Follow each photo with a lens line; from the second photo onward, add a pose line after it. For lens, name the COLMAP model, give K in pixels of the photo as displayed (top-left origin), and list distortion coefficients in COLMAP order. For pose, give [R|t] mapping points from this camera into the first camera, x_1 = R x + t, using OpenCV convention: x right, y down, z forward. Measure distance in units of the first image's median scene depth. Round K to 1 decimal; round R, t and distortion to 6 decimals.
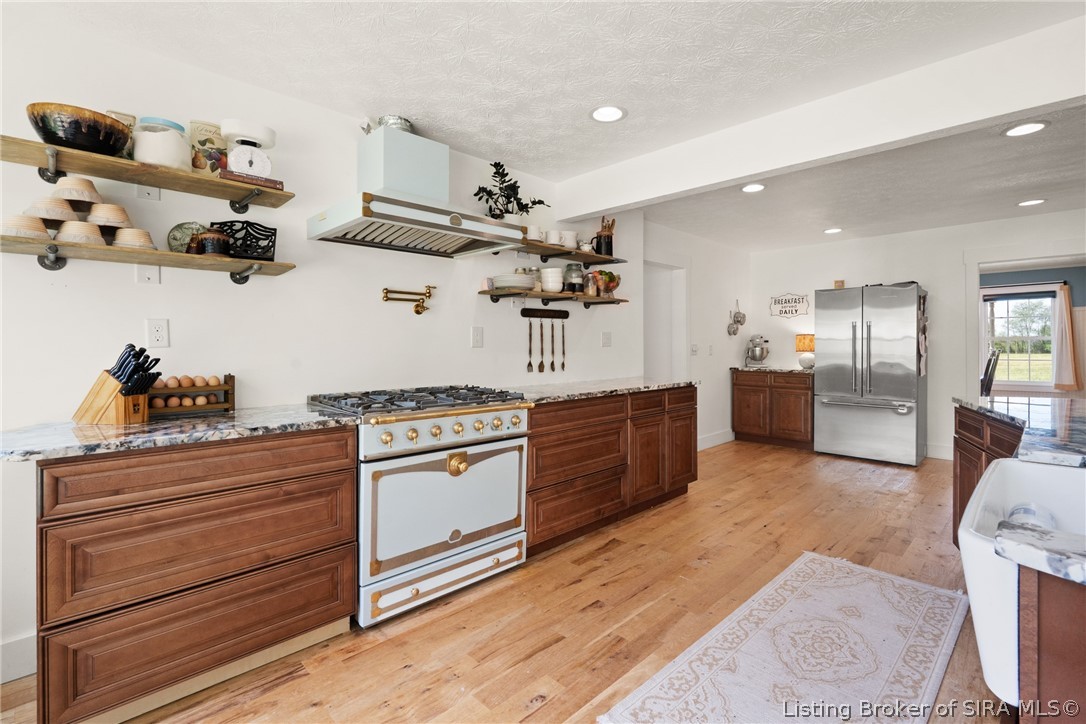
lens RADIAL K [[485.8, 0, 529.9], [0, 485.8, 347.4], [0, 0, 1]] dist [-0.004389, 0.000264]
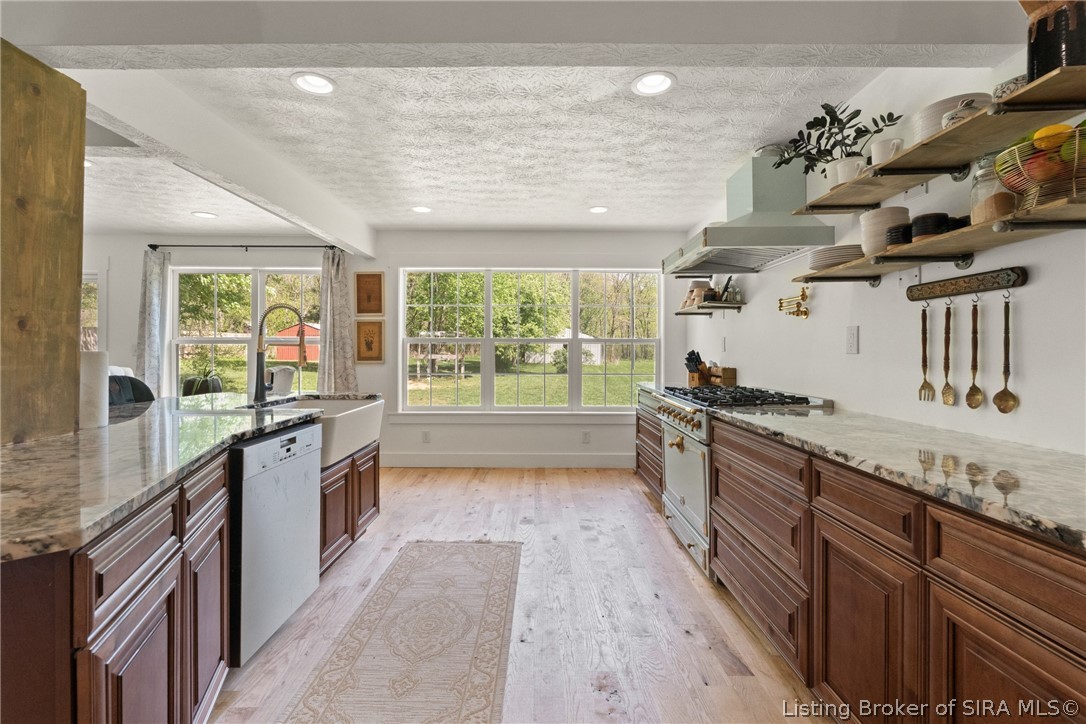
lens RADIAL K [[485.8, 0, 536.8], [0, 485.8, 350.8], [0, 0, 1]] dist [-0.004389, 0.000264]
pose [[-0.685019, 0.001011, -0.728525, 0.861936], [-0.003727, 0.999981, 0.004893, -0.006950], [0.728516, 0.006067, -0.685002, 1.323128]]
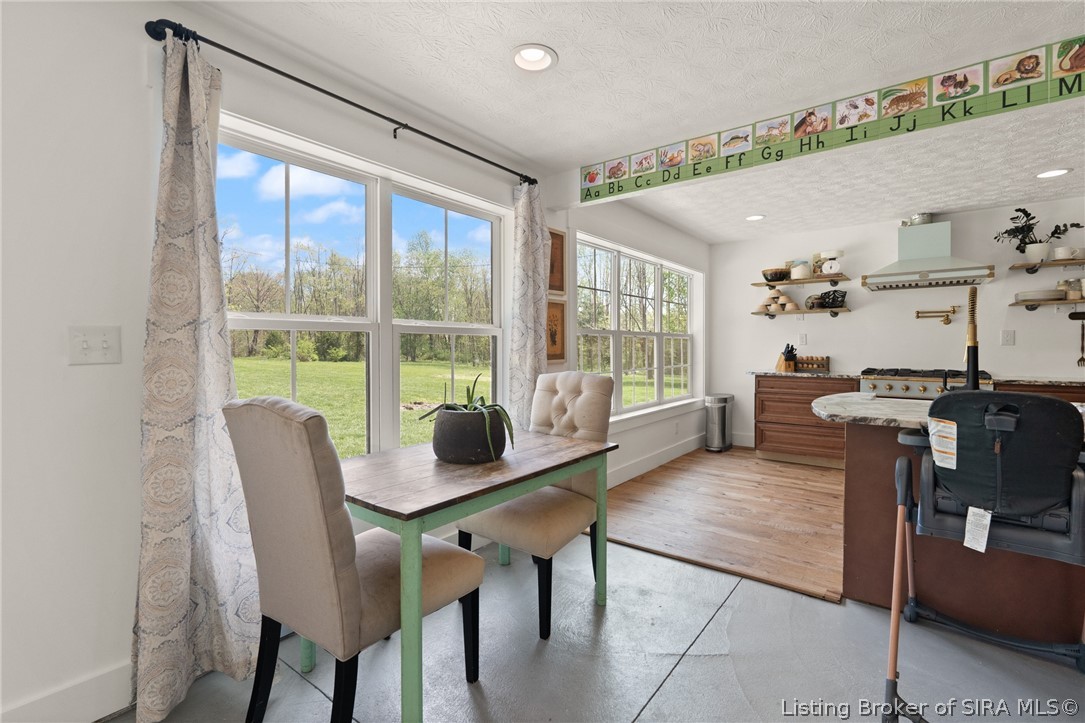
lens RADIAL K [[485.4, 0, 547.9], [0, 485.4, 356.9], [0, 0, 1]] dist [-0.004389, 0.000264]
pose [[0.157189, 0.023592, -0.987287, 1.187410], [-0.002159, 0.999720, 0.023546, 0.004638], [0.987566, -0.001570, 0.157196, -0.570145]]
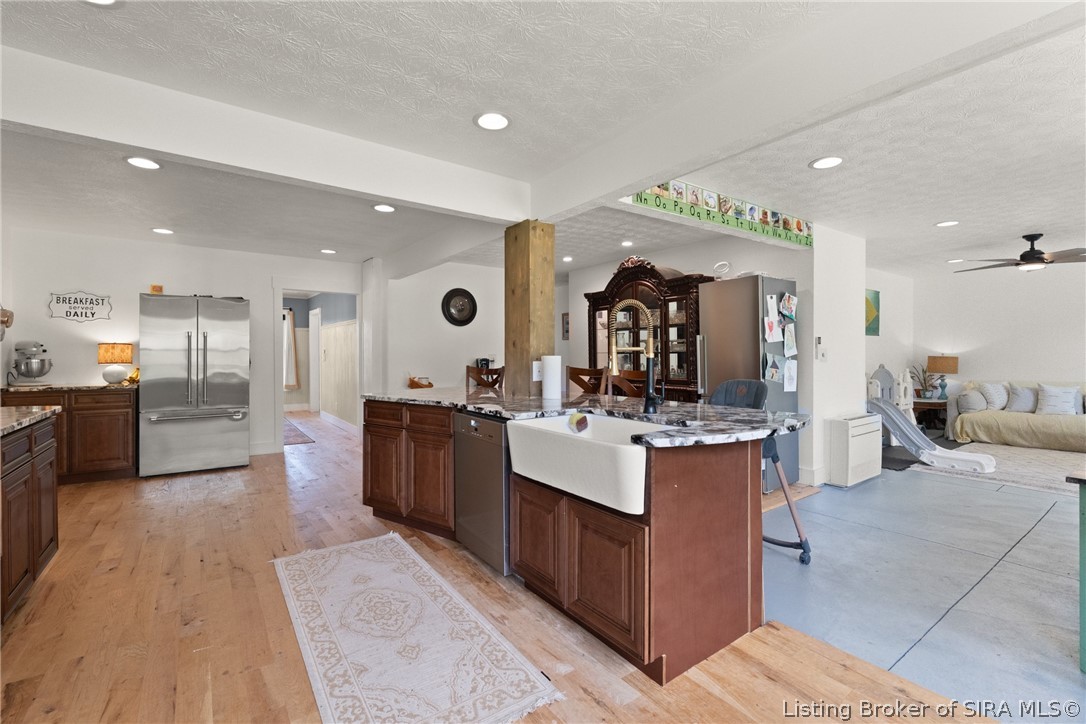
lens RADIAL K [[485.8, 0, 545.4], [0, 485.8, 356.6], [0, 0, 1]] dist [-0.004389, 0.000264]
pose [[0.132322, -0.002100, 0.991205, -0.349720], [0.005299, 0.999985, 0.001411, -0.001171], [-0.991193, 0.005066, 0.132331, 0.300341]]
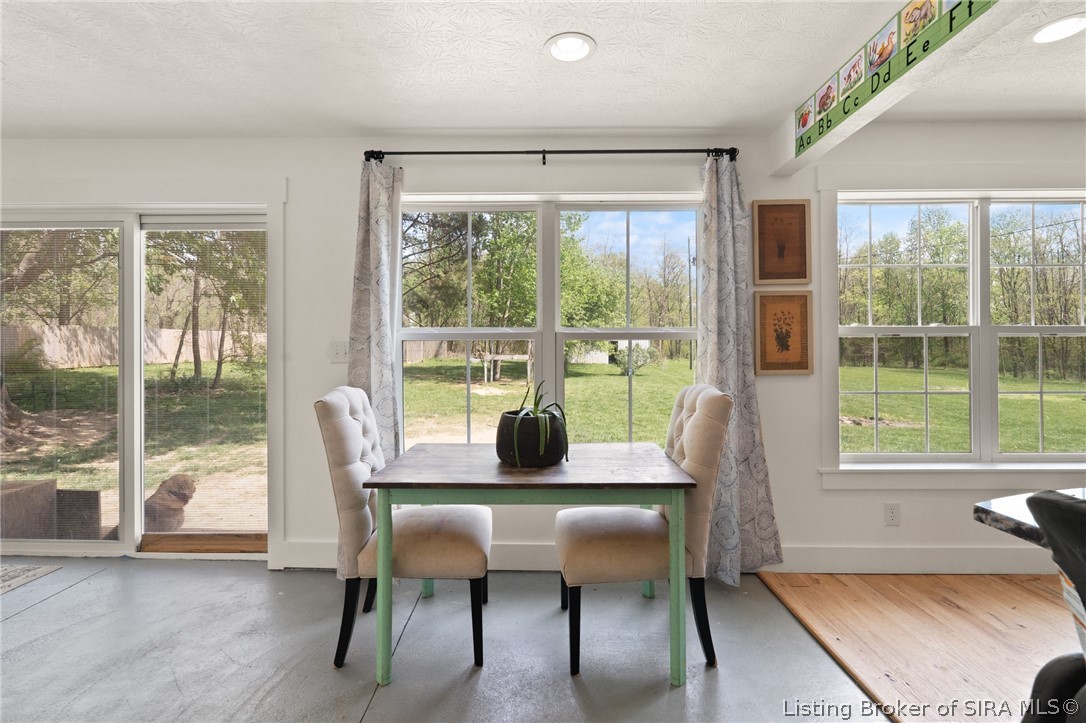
lens RADIAL K [[485.8, 0, 522.6], [0, 485.8, 350.8], [0, 0, 1]] dist [-0.004389, 0.000264]
pose [[-0.697223, 0.005373, -0.716834, 1.003916], [0.002725, 0.999985, 0.004845, -0.001567], [0.716849, 0.001424, -0.697227, -0.069808]]
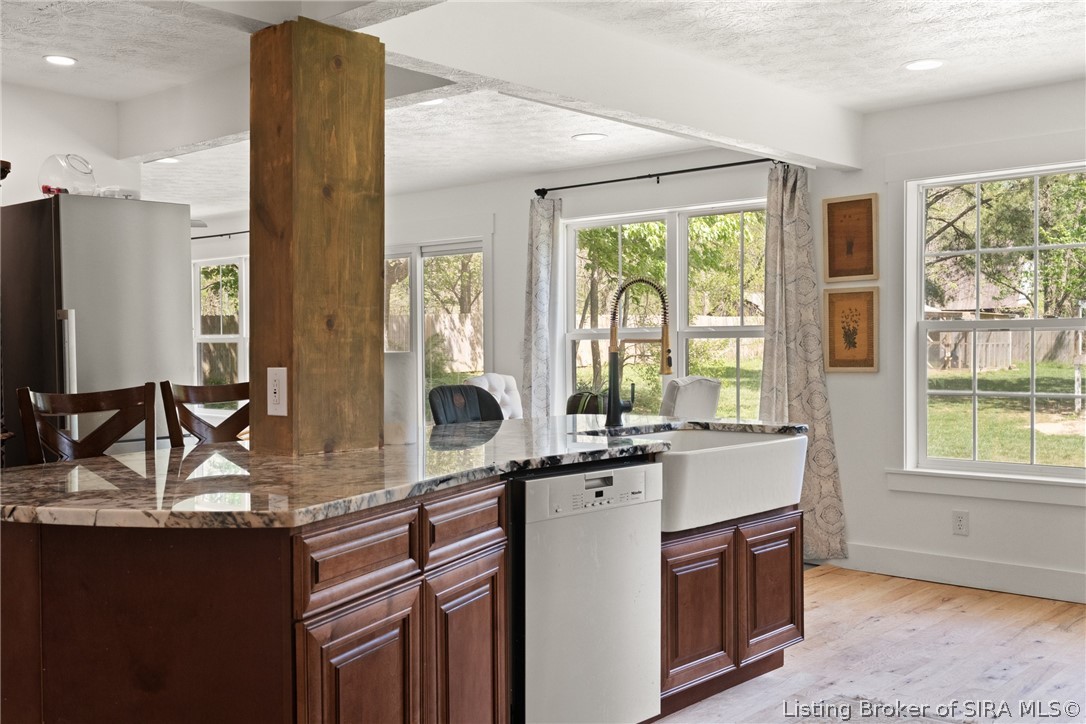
lens RADIAL K [[1057.3, 0, 547.3], [0, 1057.3, 371.7], [0, 0, 1]] dist [0.007718, 0.000000]
pose [[-0.996469, 0.011532, -0.083167, 0.732209], [0.009407, 0.999620, 0.025895, -0.008500], [0.083434, 0.025022, -0.996199, 1.632021]]
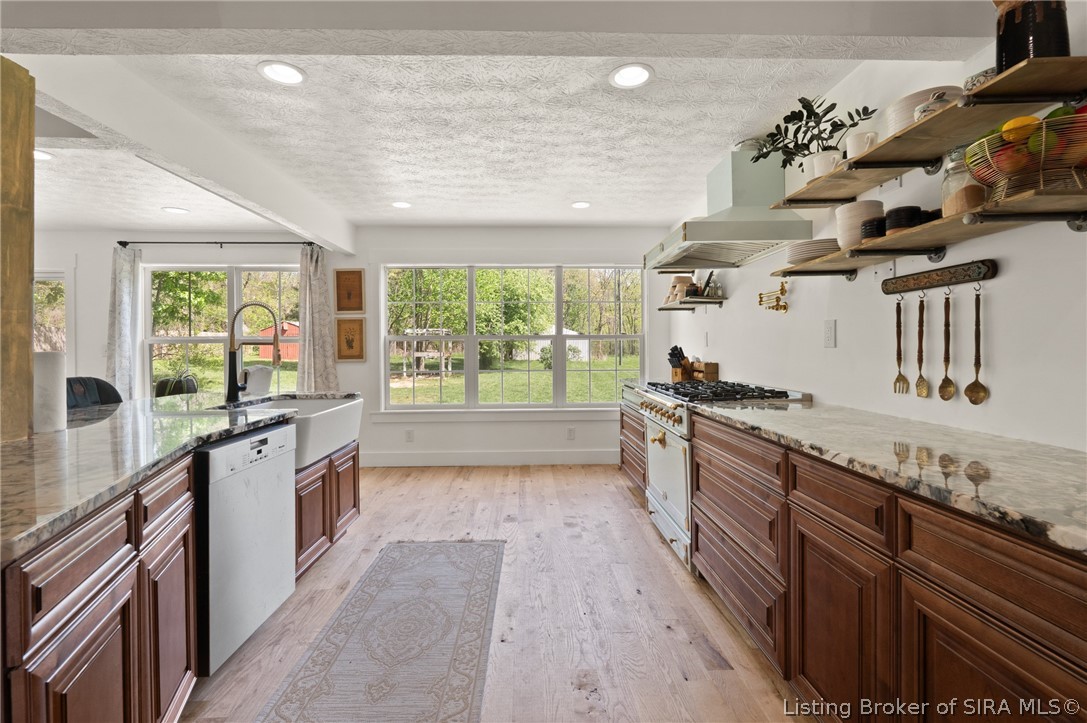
lens RADIAL K [[486.3, 0, 539.9], [0, 486.3, 351.7], [0, 0, 1]] dist [-0.004389, 0.000264]
pose [[-0.662177, 0.013423, -0.749227, 0.844540], [0.005169, 0.999898, 0.013346, -0.006089], [0.749329, 0.004965, -0.662179, 1.327347]]
